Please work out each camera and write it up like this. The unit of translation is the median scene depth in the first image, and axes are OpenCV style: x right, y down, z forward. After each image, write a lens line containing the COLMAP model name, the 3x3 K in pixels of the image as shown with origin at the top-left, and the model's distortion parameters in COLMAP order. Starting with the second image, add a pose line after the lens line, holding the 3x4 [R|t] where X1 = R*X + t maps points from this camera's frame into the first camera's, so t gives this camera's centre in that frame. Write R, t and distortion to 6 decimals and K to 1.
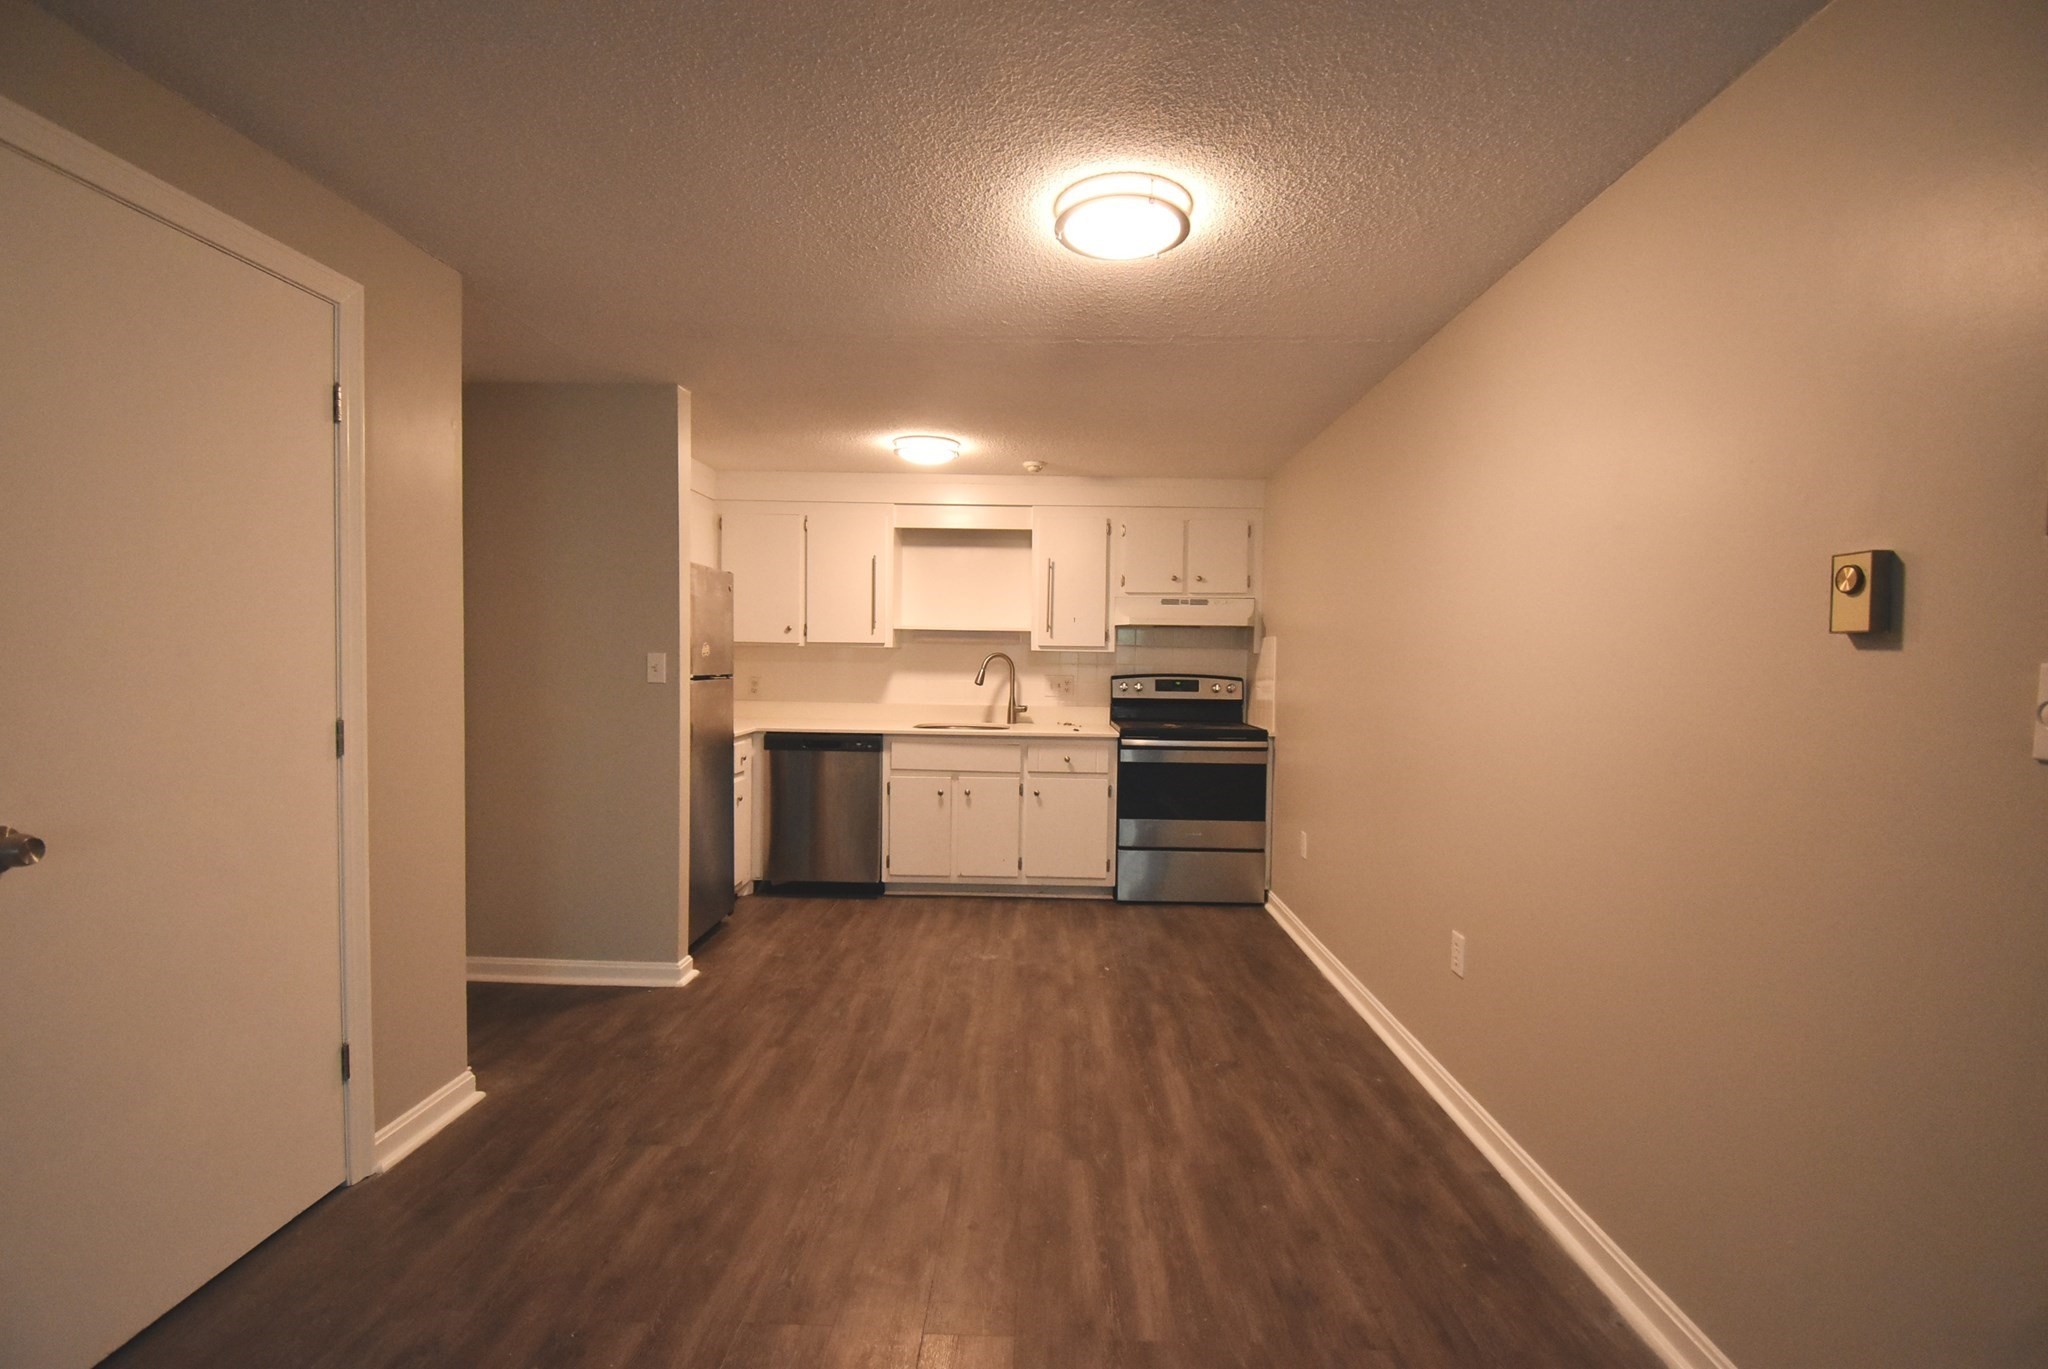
lens RADIAL K [[909.4, 0, 1024.0], [0, 909.4, 684.5], [0, 0, 1]] dist [-0.022189, -0.000397]
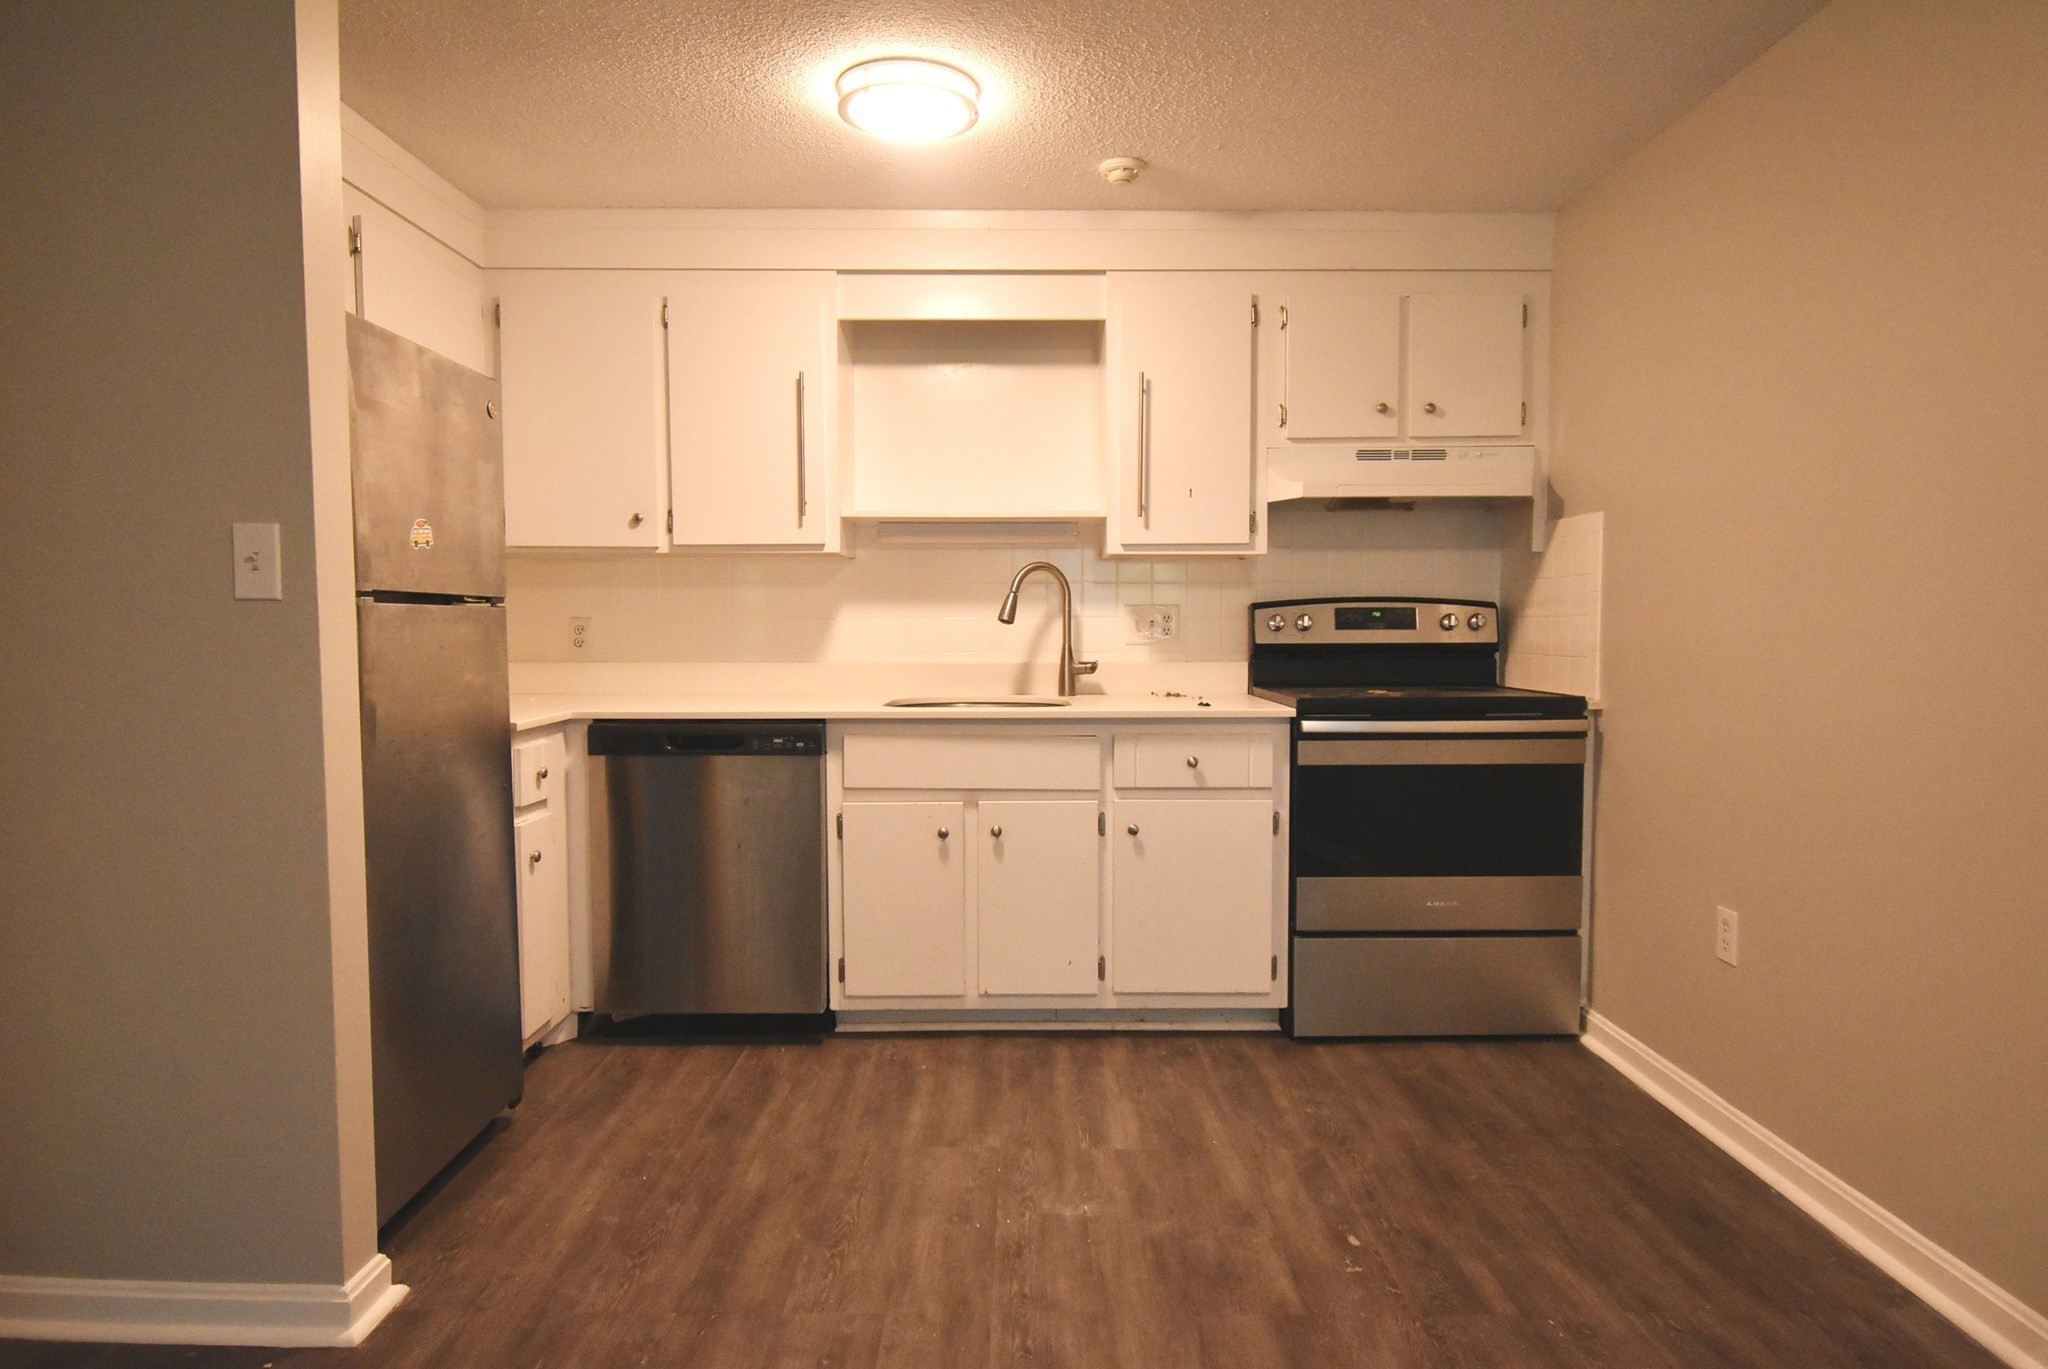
lens RADIAL K [[1205.1, 0, 1024.0], [0, 1205.1, 684.5], [0, 0, 1]] dist [-0.024869, -0.000188]
pose [[0.999679, -0.018975, 0.016816, -0.056363], [0.018539, 0.999496, 0.025751, 0.019937], [-0.017297, -0.025431, 0.999527, 0.331594]]
